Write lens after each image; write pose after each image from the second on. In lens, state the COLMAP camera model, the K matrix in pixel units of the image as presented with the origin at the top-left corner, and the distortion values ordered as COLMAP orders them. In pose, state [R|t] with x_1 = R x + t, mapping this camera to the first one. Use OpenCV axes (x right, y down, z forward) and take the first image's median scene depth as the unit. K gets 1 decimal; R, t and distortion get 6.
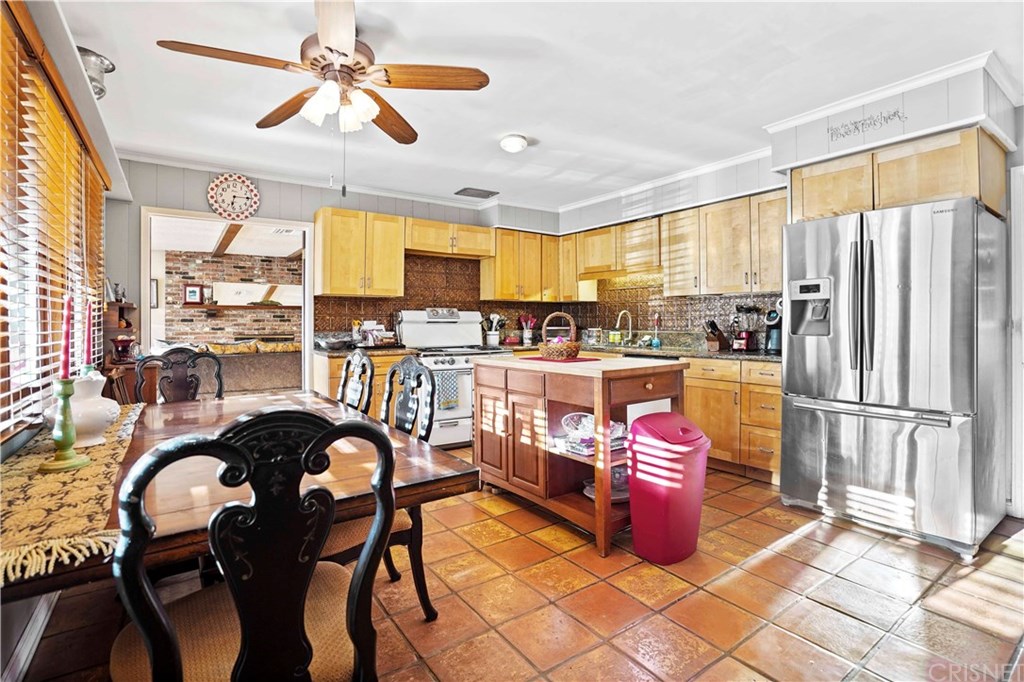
lens RADIAL K [[492.5, 0, 512.7], [0, 492.5, 322.3], [0, 0, 1]] dist [-0.002532, -0.000275]
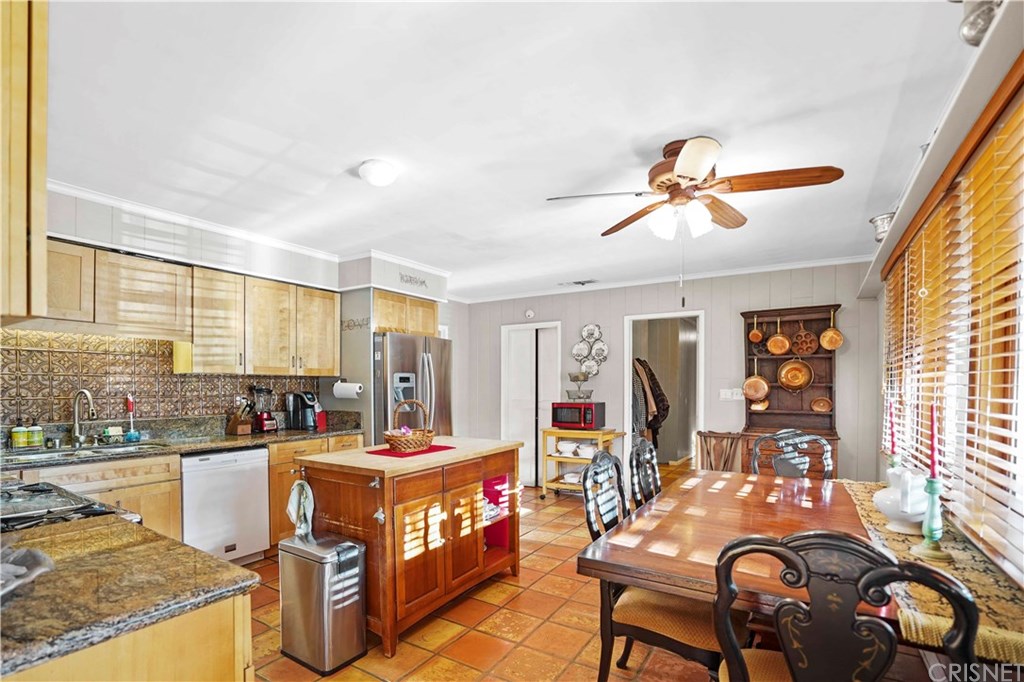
lens RADIAL K [[477.8, 0, 512.6], [0, 477.8, 388.6], [0, 0, 1]] dist [0.000390, 0.000020]
pose [[-0.366621, -0.001715, 0.930369, -0.619434], [-0.000410, 0.999999, 0.001682, -0.031368], [-0.930370, 0.000235, -0.366621, 0.880221]]
